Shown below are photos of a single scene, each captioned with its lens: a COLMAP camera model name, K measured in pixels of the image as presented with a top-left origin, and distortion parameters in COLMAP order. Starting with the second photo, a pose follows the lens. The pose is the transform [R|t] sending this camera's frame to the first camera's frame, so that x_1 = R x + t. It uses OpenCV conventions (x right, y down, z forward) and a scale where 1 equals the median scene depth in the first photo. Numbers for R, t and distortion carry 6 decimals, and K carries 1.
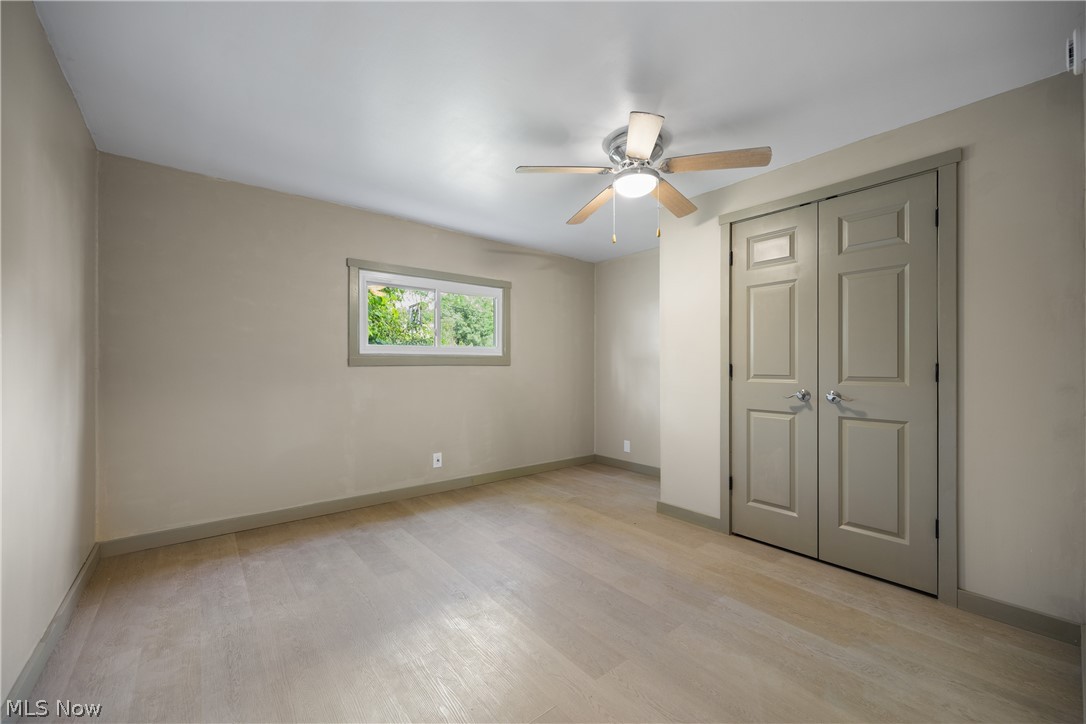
lens RADIAL K [[424.7, 0, 546.9], [0, 424.7, 361.9], [0, 0, 1]] dist [-0.001931, -0.000029]
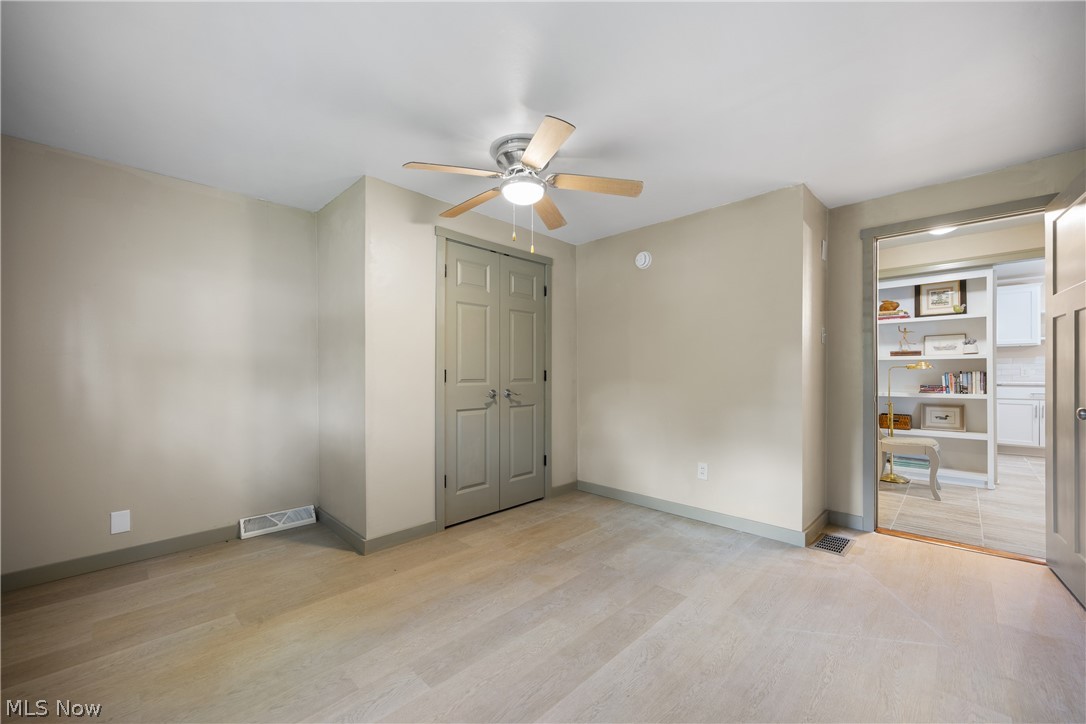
lens RADIAL K [[424.7, 0, 546.2], [0, 424.7, 371.2], [0, 0, 1]] dist [-0.001931, -0.000029]
pose [[-0.107915, 0.000157, 0.994160, -0.740980], [-0.011379, 0.999934, -0.001393, 0.007880], [-0.994095, -0.011463, -0.107906, 0.977904]]
